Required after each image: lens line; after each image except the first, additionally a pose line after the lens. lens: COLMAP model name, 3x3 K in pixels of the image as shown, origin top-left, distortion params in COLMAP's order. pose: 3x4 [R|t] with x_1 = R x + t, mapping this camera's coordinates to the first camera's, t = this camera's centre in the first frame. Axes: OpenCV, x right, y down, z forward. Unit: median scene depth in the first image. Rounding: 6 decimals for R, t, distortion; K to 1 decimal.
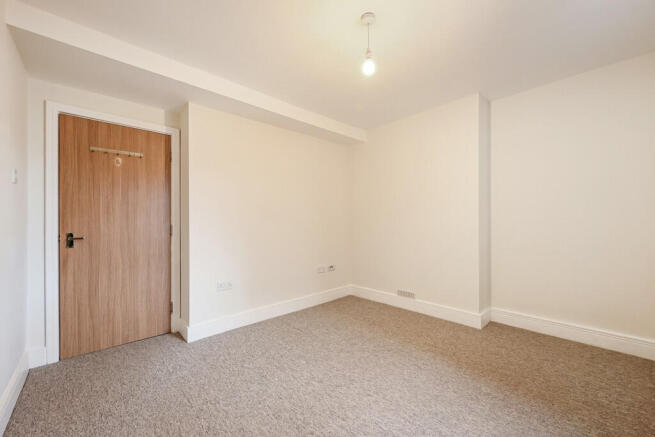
lens RADIAL K [[251.4, 0, 323.7], [0, 251.4, 217.4], [0, 0, 1]] dist [0.001649, 0.000150]
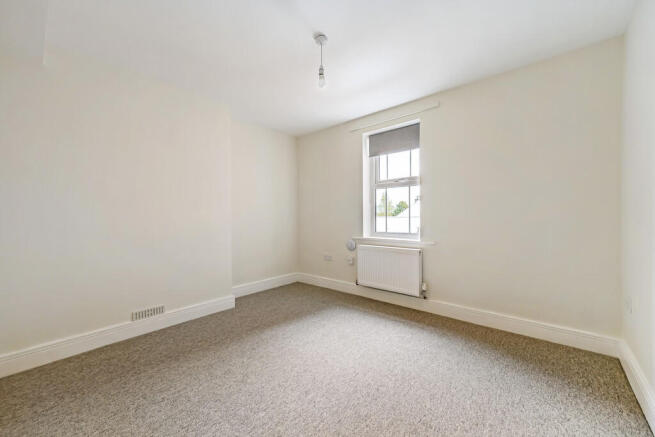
lens RADIAL K [[251.4, 0, 323.7], [0, 251.4, 217.4], [0, 0, 1]] dist [0.001649, 0.000150]
pose [[-0.087512, 0.003511, 0.996157, -0.617644], [-0.011052, 0.999929, -0.004495, 0.013849], [-0.996102, -0.011402, -0.087467, 0.682115]]
